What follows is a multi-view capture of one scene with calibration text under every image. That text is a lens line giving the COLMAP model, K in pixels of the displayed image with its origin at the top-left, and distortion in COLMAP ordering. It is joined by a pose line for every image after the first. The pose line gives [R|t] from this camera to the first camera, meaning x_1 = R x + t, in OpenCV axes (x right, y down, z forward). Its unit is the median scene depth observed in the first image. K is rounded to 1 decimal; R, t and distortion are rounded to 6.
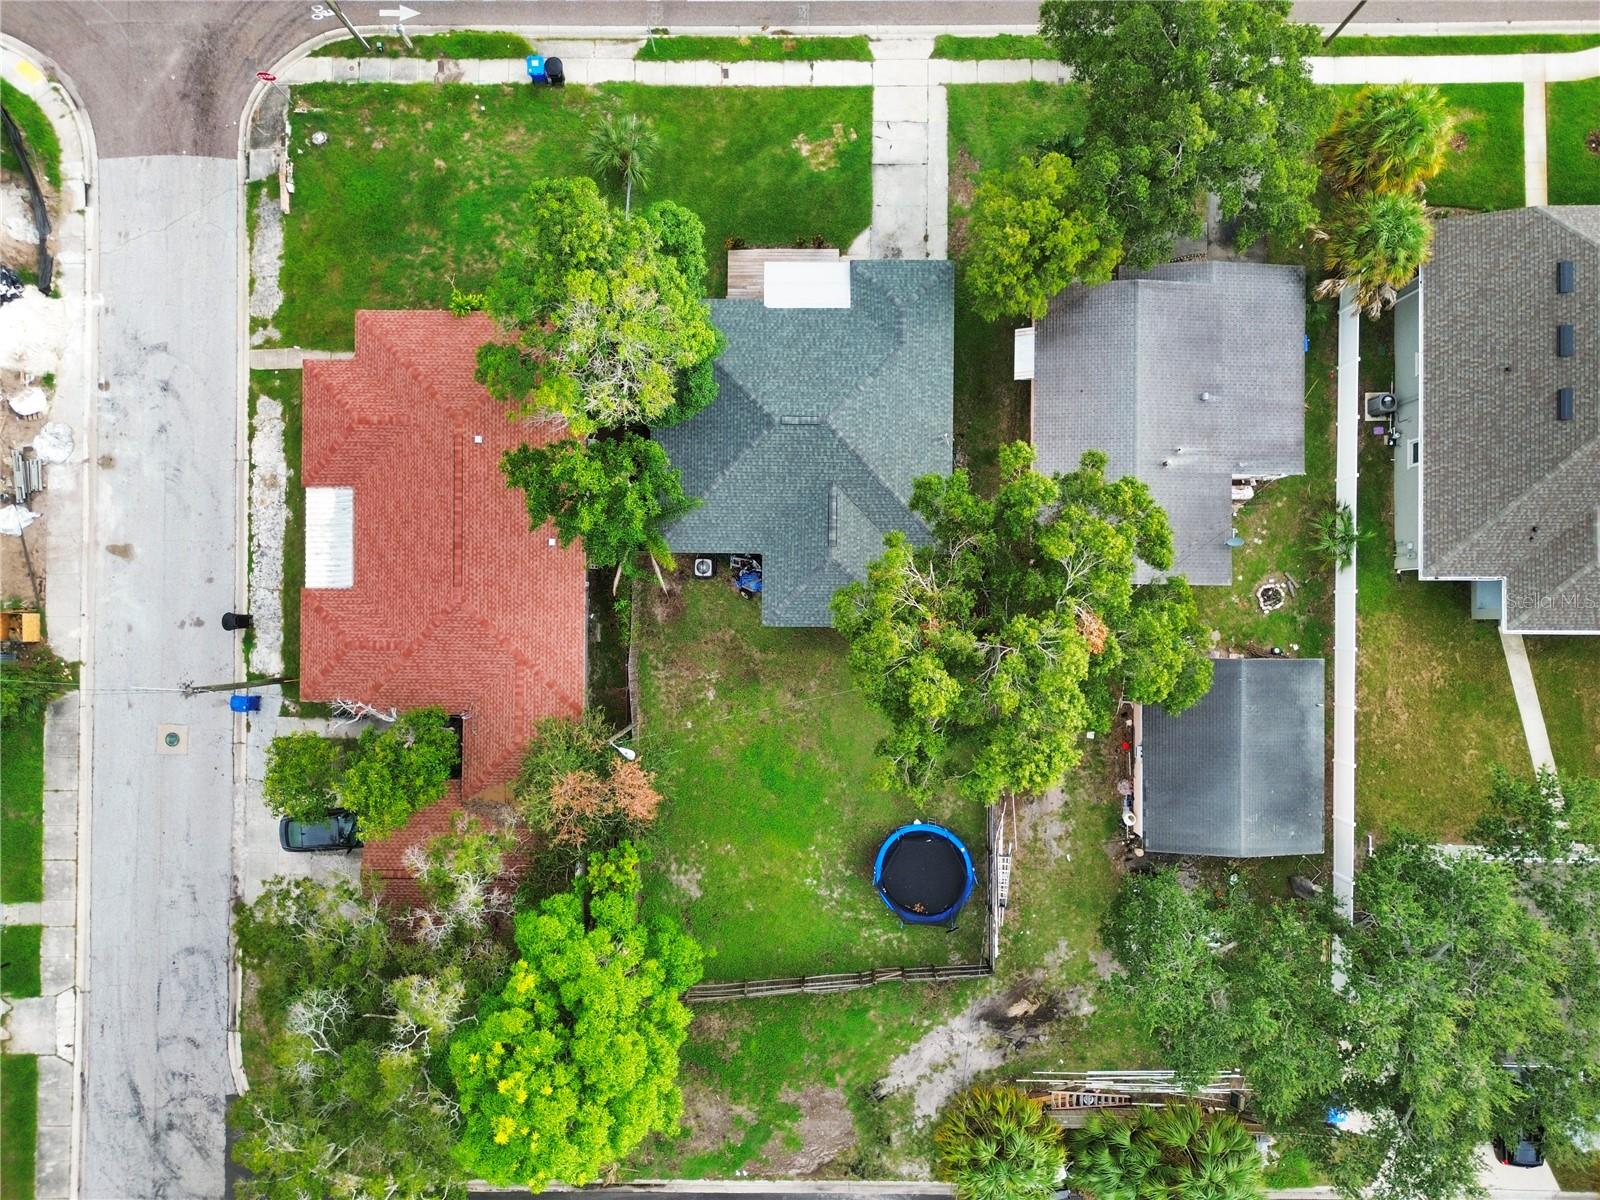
lens RADIAL K [[1137.2, 0, 800.1], [0, 1137.2, 601.8], [0, 0, 1]] dist [0.061546, -0.067925]
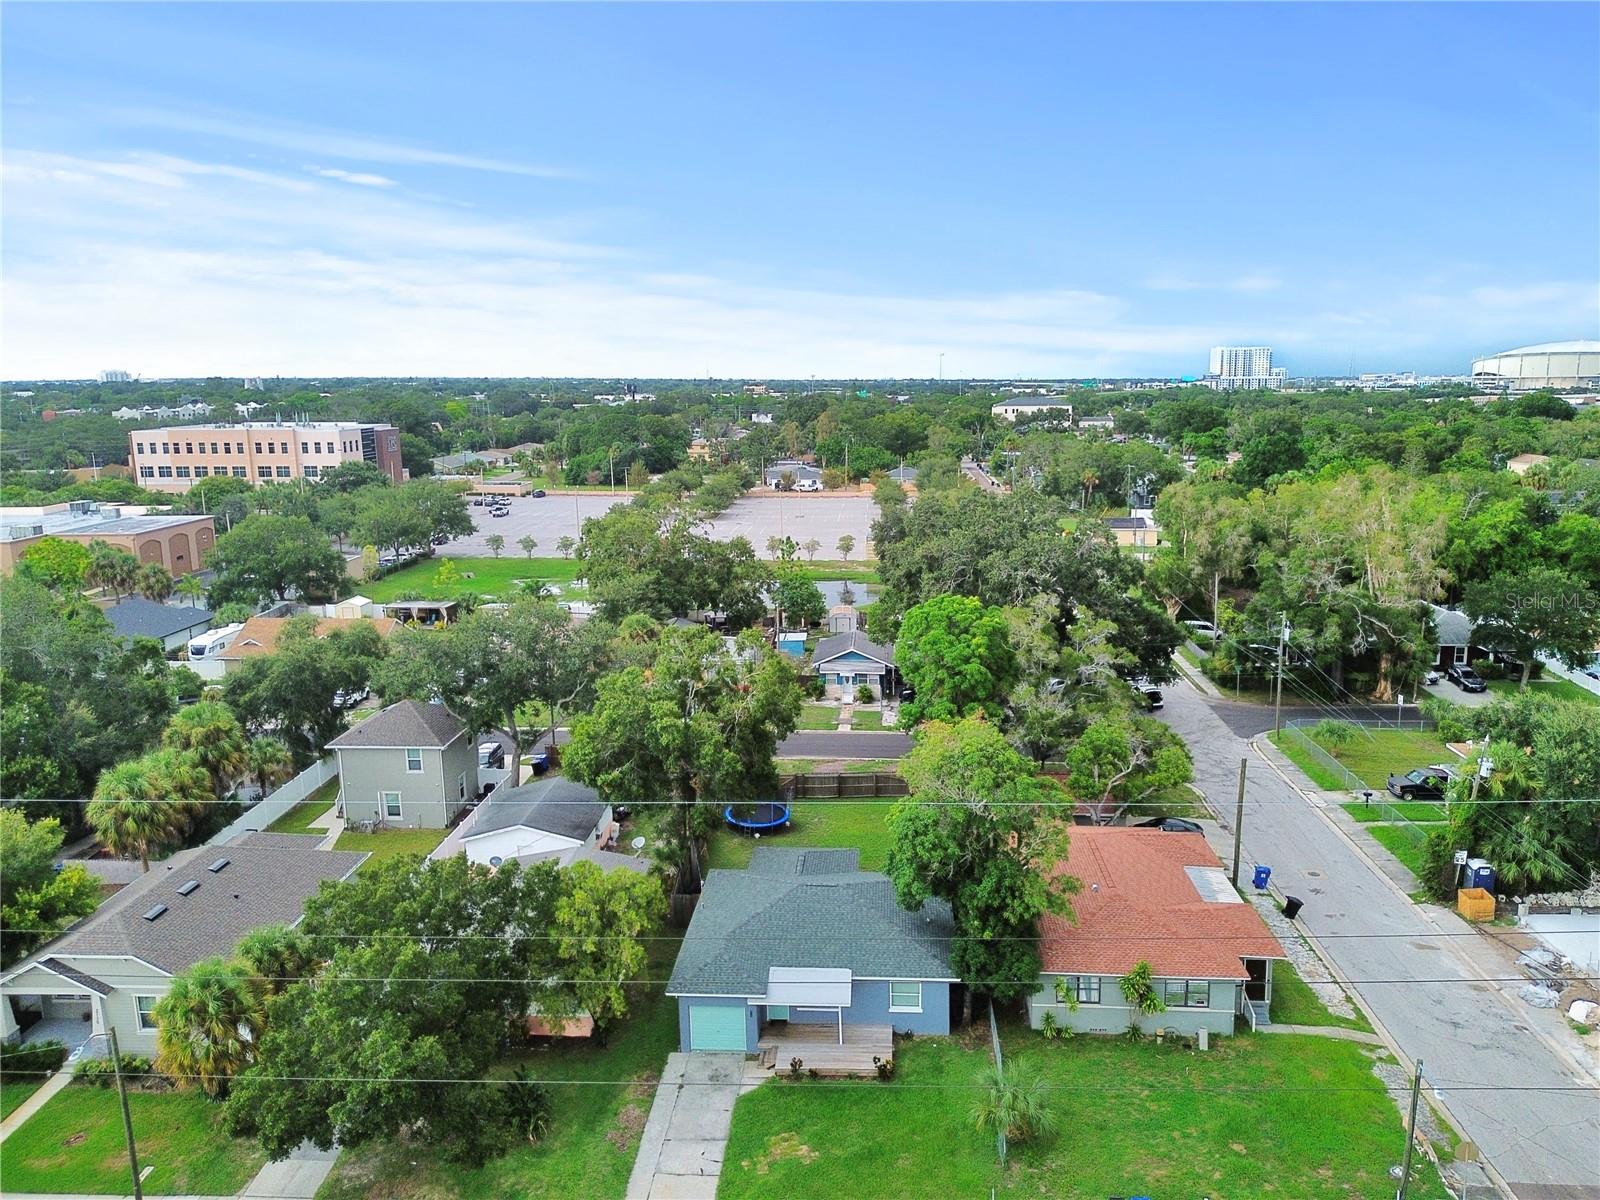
lens RADIAL K [[1137.2, 0, 800.1], [0, 1137.2, 601.8], [0, 0, 1]] dist [0.061546, -0.067925]
pose [[-0.997597, 0.006961, 0.068930, -0.055972], [0.066738, -0.170533, 0.983089, -1.201308], [0.018598, 0.985327, 0.169658, 0.473748]]
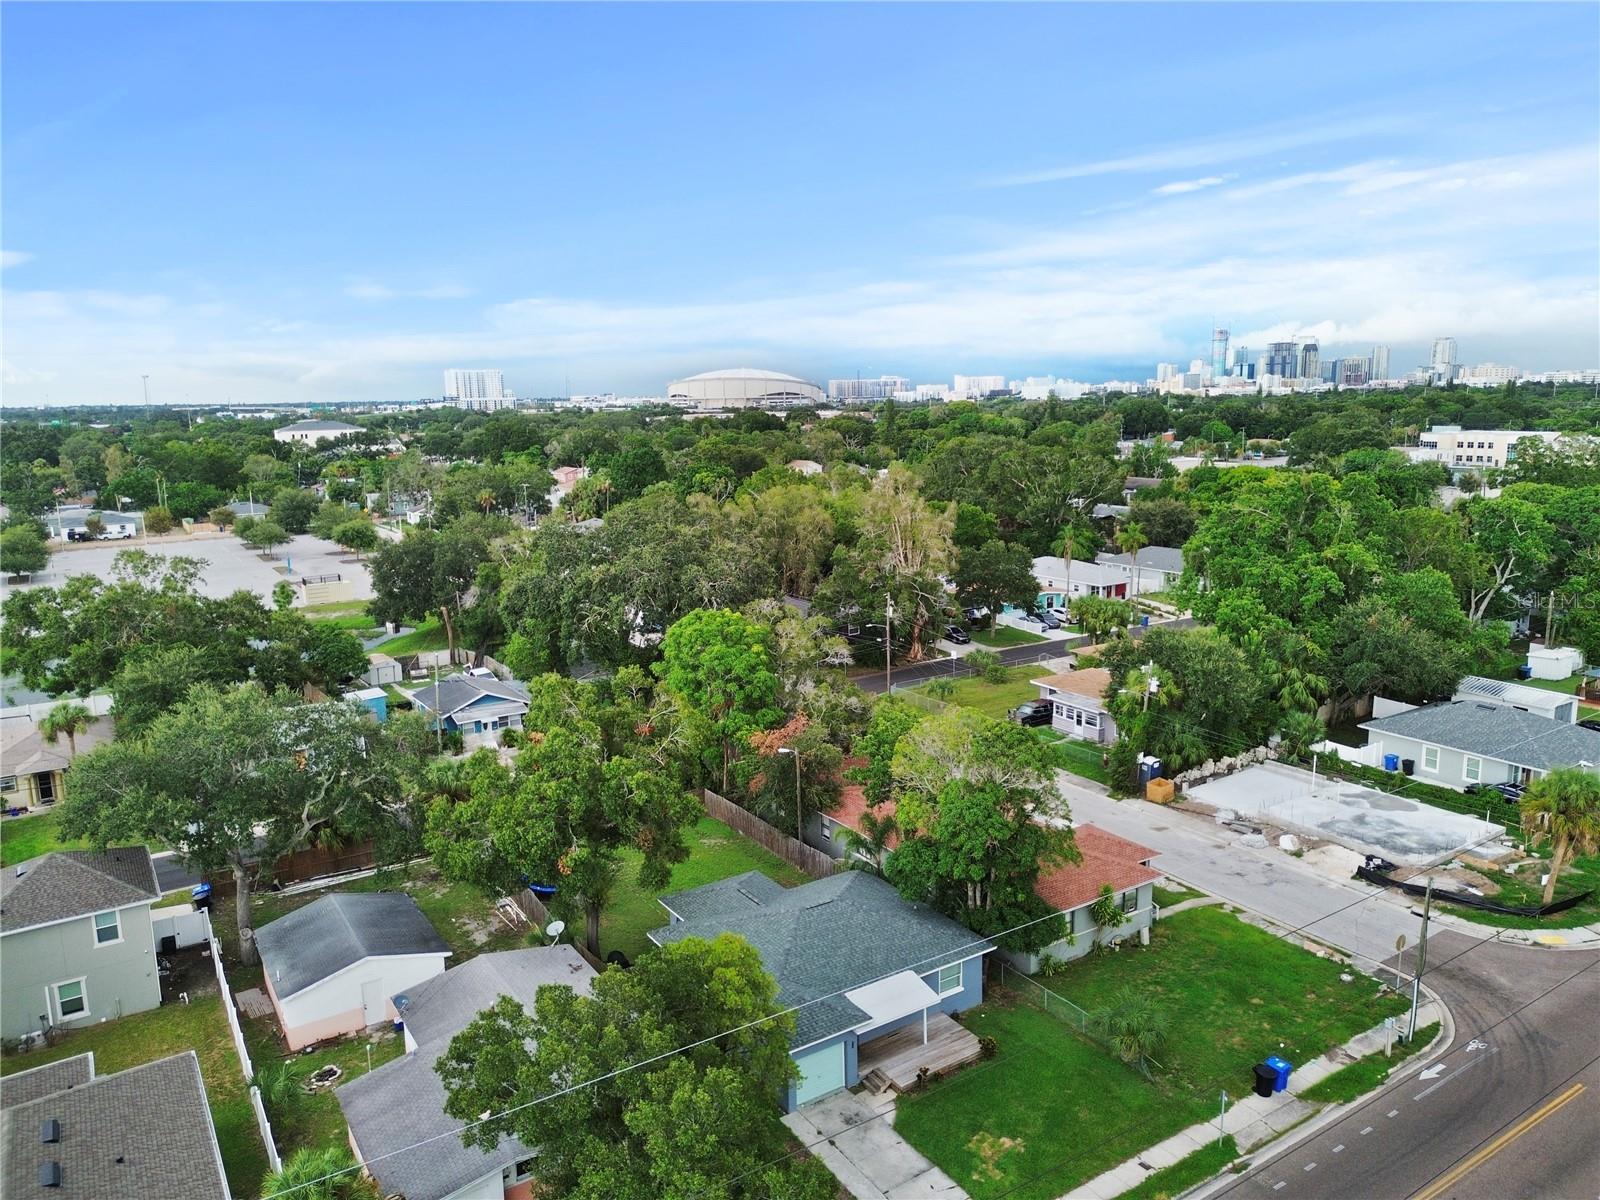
lens RADIAL K [[1137.2, 0, 800.1], [0, 1137.2, 601.8], [0, 0, 1]] dist [0.061546, -0.067925]
pose [[-0.836127, 0.125324, -0.534028, 0.561906], [-0.547093, -0.119944, 0.828434, -1.008797], [0.039769, 0.984839, 0.168852, 0.466797]]
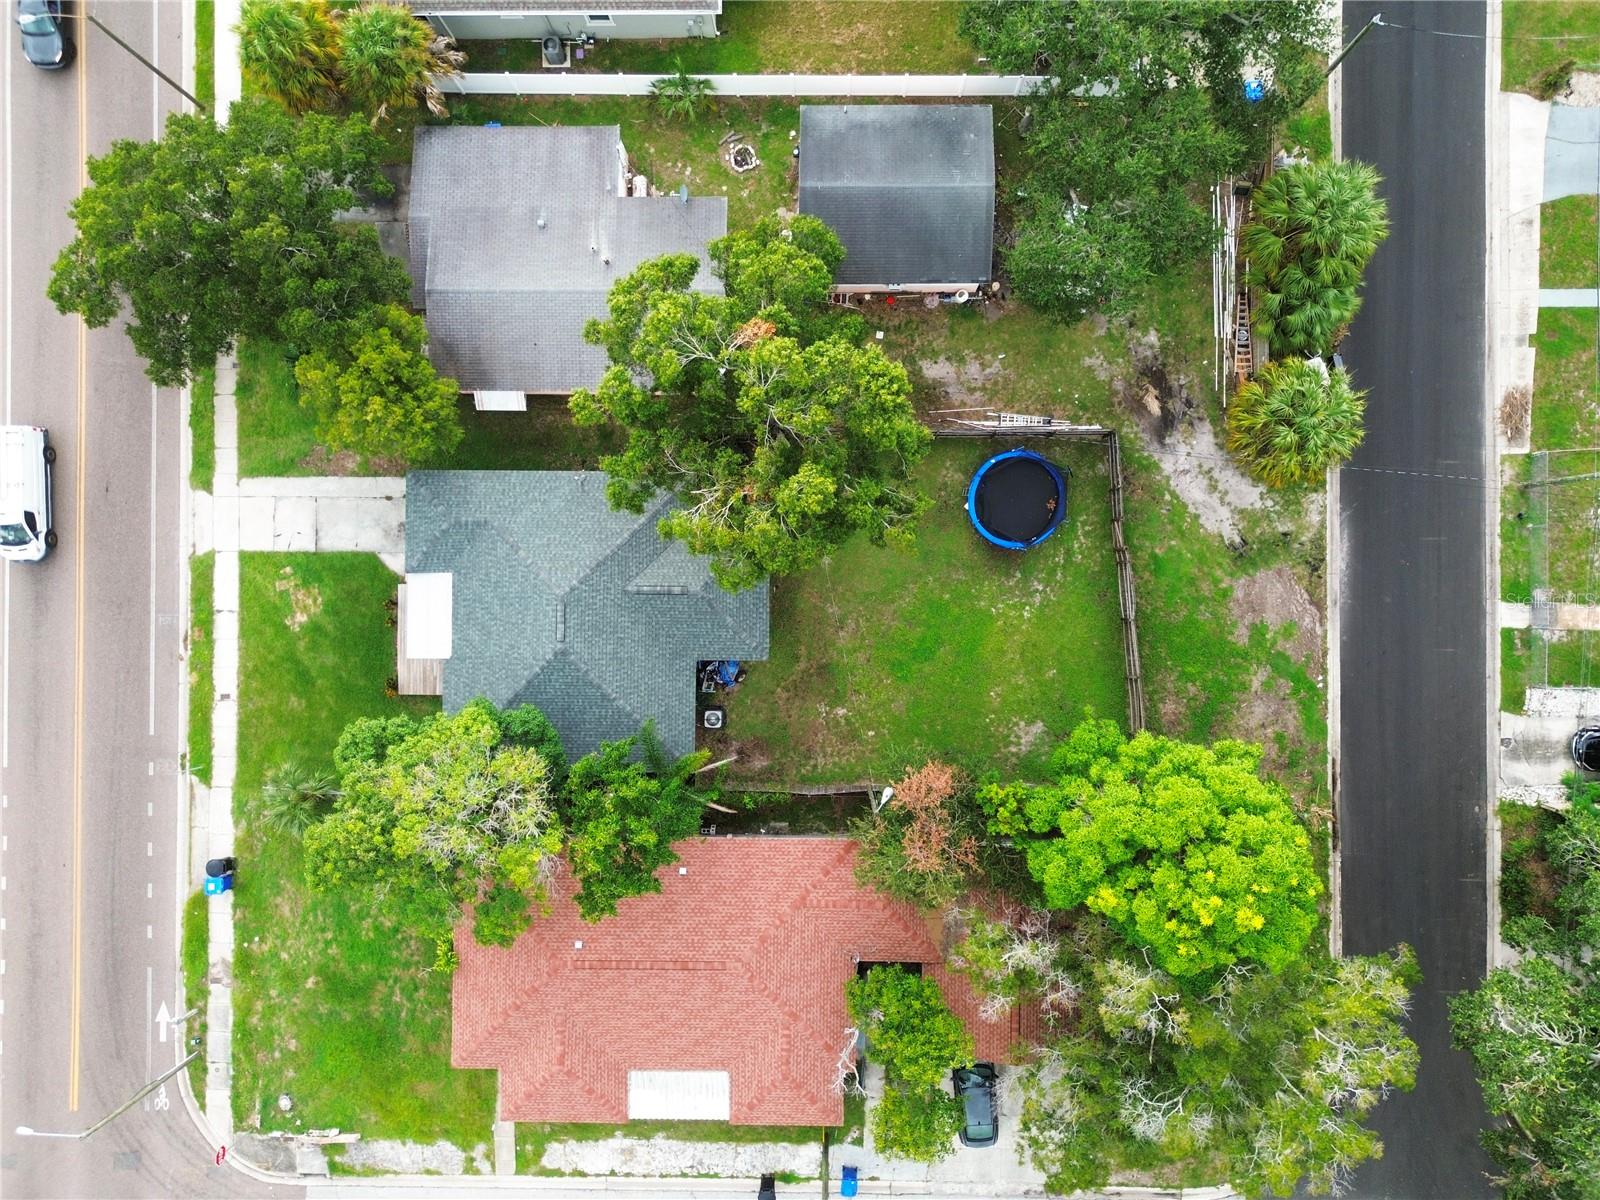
lens RADIAL K [[1137.2, 0, 800.1], [0, 1137.2, 601.8], [0, 0, 1]] dist [0.061546, -0.067925]
pose [[-0.000081, -0.999814, 0.019270, -0.001013], [0.999891, -0.000365, -0.014764, 0.062176], [0.014769, 0.019267, 0.999705, -0.003714]]
